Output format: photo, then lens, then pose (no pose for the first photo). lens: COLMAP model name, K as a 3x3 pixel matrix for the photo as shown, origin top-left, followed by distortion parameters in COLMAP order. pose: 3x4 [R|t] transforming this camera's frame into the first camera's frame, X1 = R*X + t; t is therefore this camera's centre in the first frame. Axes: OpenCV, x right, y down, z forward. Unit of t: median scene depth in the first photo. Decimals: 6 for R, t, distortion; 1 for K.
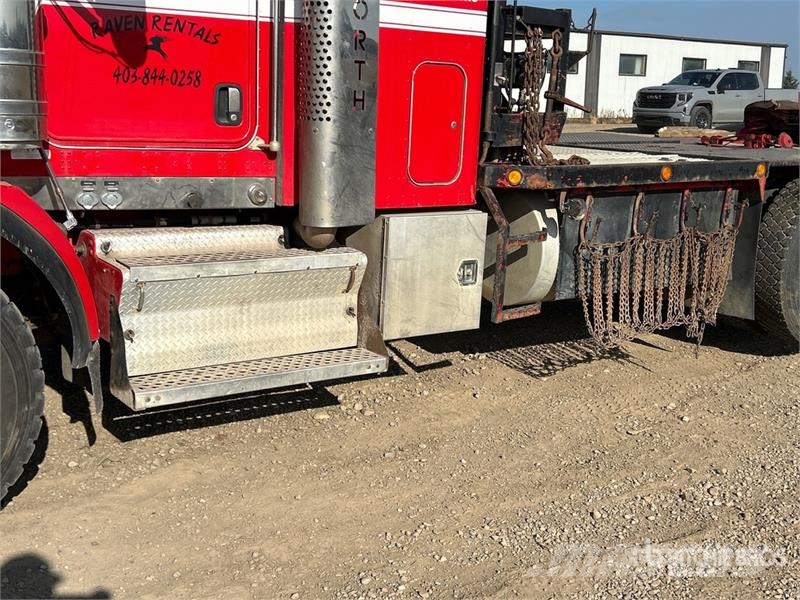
lens RADIAL K [[975.2, 0, 391.7], [0, 975.2, 319.1], [0, 0, 1]] dist [0.057721, 0.000000]
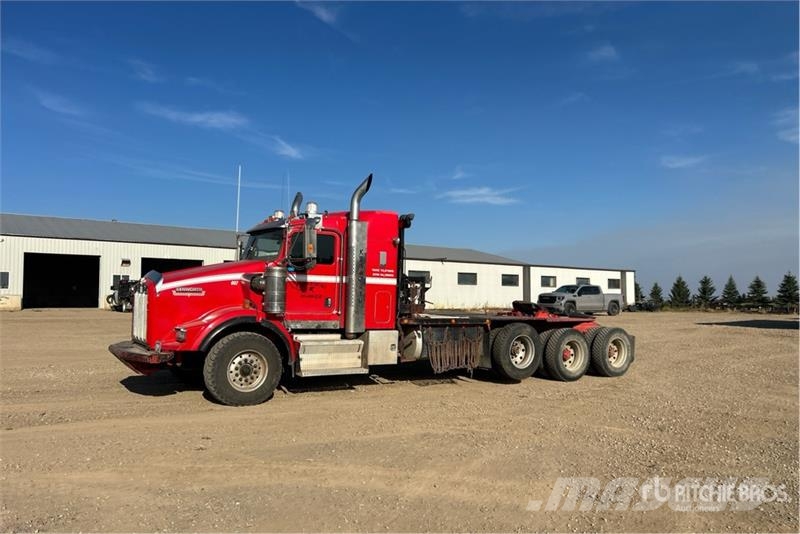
lens RADIAL K [[591.6, 0, 403.9], [0, 591.6, 258.0], [0, 0, 1]] dist [0.028085, -0.020714]
pose [[0.998910, -0.011757, -0.045164, 0.212474], [-0.001706, 0.957904, -0.287084, 0.251831], [0.046637, 0.286849, 0.956840, -1.133469]]
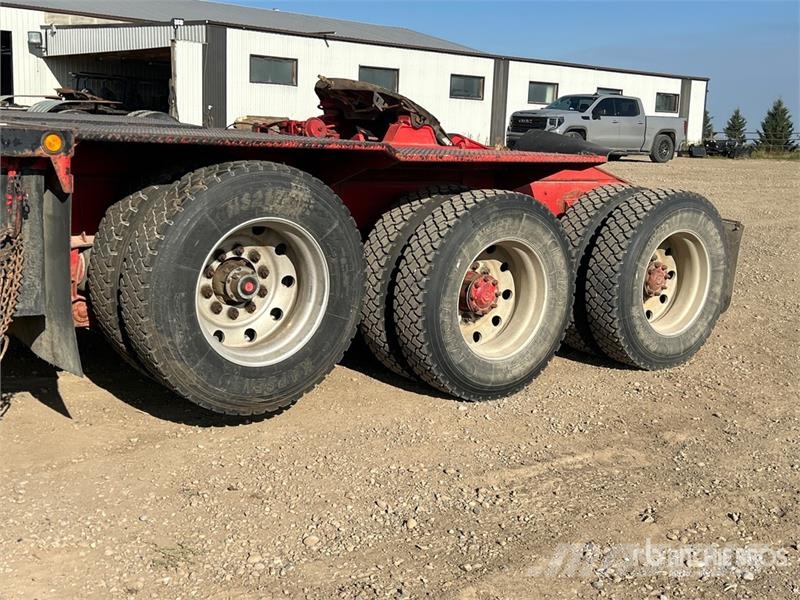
lens RADIAL K [[1005.0, 0, 398.3], [0, 1005.0, 299.0], [0, 0, 1]] dist [0.061876, 0.000000]
pose [[0.998861, 0.016505, 0.044771, 0.655280], [-0.014000, 0.998350, -0.055685, -0.019966], [-0.045616, 0.054995, 0.997444, 0.391061]]
